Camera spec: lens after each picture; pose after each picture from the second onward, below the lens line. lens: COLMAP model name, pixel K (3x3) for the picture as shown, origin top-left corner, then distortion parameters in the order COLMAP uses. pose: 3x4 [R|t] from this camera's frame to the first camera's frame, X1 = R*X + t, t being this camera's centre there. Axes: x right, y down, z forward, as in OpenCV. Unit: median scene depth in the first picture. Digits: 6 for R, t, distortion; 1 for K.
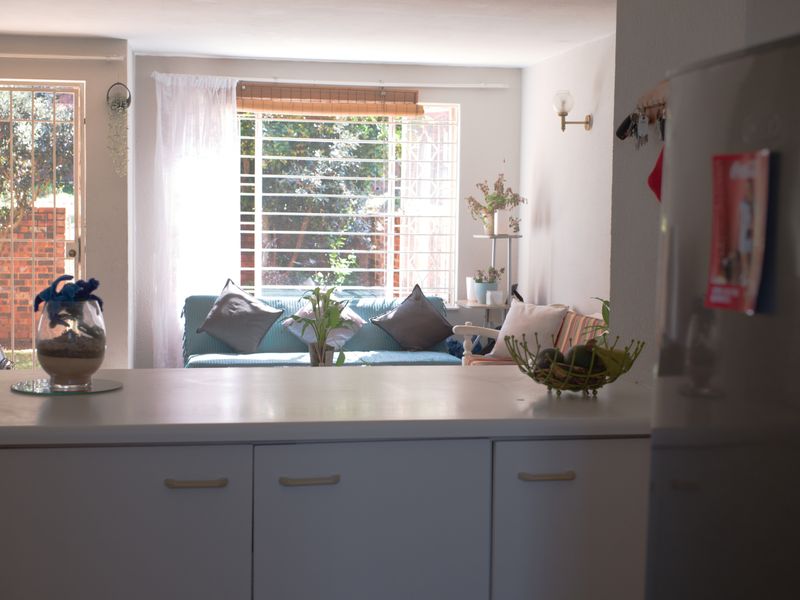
lens RADIAL K [[1072.1, 0, 402.8], [0, 1072.1, 301.6], [0, 0, 1]] dist [-0.007519, 0.000000]
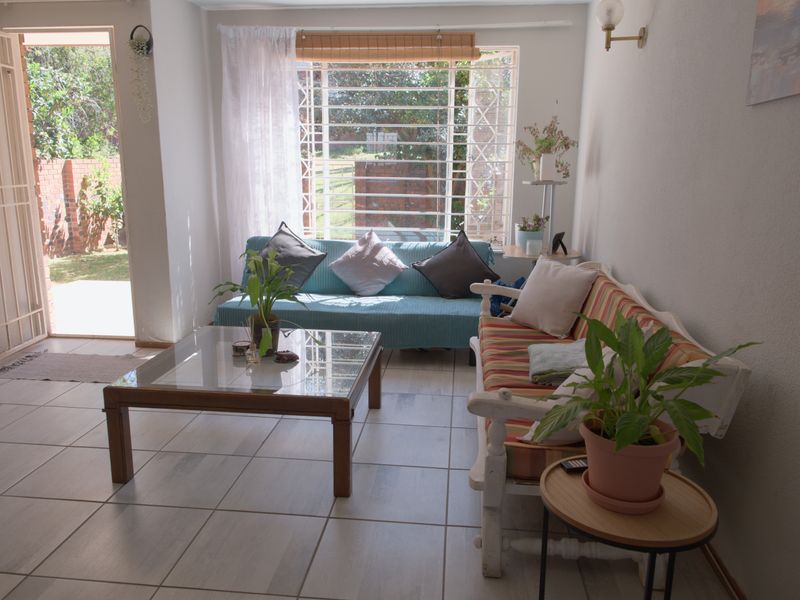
lens RADIAL K [[600.7, 0, 396.3], [0, 600.7, 292.8], [0, 0, 1]] dist [-0.008796, 0.005588]
pose [[0.962720, 0.052406, -0.265374, 0.108586], [-0.017876, 0.991235, 0.130898, -0.030795], [0.269908, -0.121274, 0.955219, 0.438574]]
